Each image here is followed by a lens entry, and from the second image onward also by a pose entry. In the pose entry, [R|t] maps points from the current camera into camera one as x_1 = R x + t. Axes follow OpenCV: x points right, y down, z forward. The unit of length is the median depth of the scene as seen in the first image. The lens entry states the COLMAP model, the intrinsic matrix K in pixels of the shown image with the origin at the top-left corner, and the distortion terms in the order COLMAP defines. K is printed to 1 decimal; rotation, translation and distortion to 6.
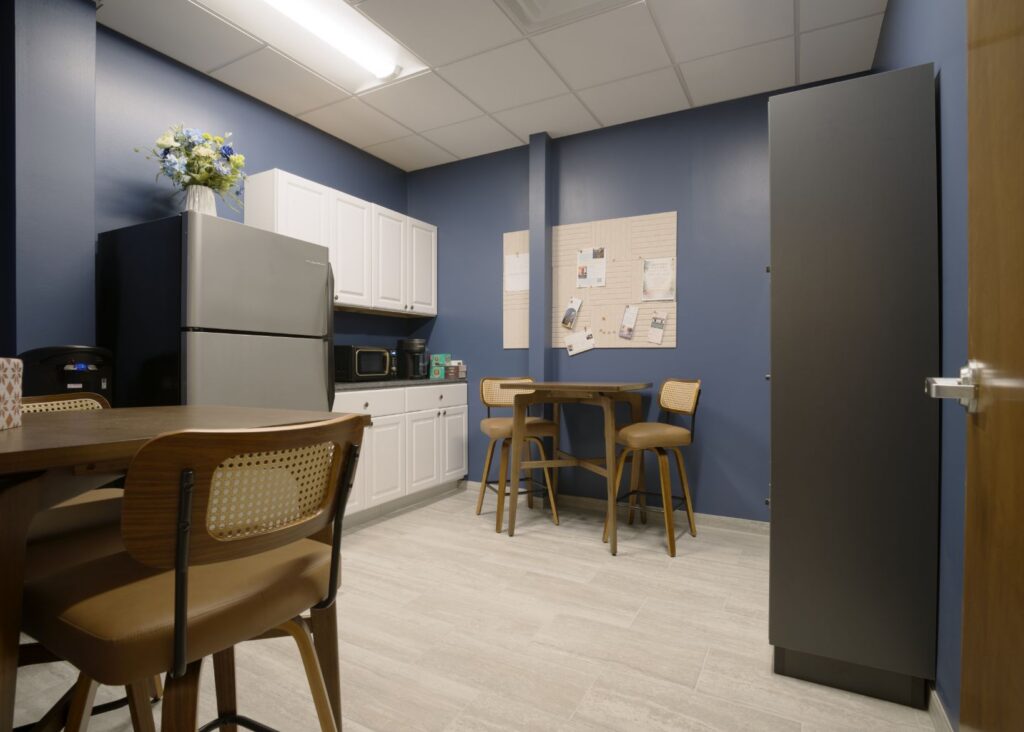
lens RADIAL K [[518.2, 0, 520.1], [0, 518.2, 369.7], [0, 0, 1]] dist [-0.021056, -0.000667]
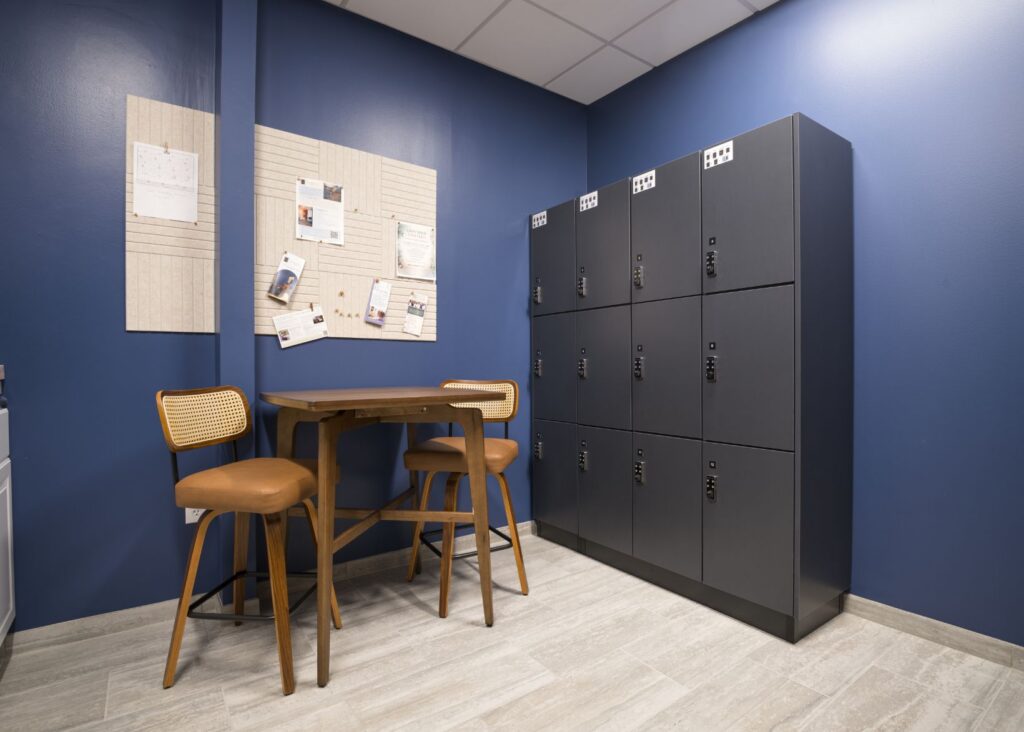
lens RADIAL K [[518.2, 0, 520.1], [0, 518.2, 369.7], [0, 0, 1]] dist [-0.021056, -0.000667]
pose [[0.409133, -0.019881, 0.912258, -0.369503], [0.003081, 0.999787, 0.020407, -0.014014], [-0.912469, -0.005539, 0.409108, 0.537338]]
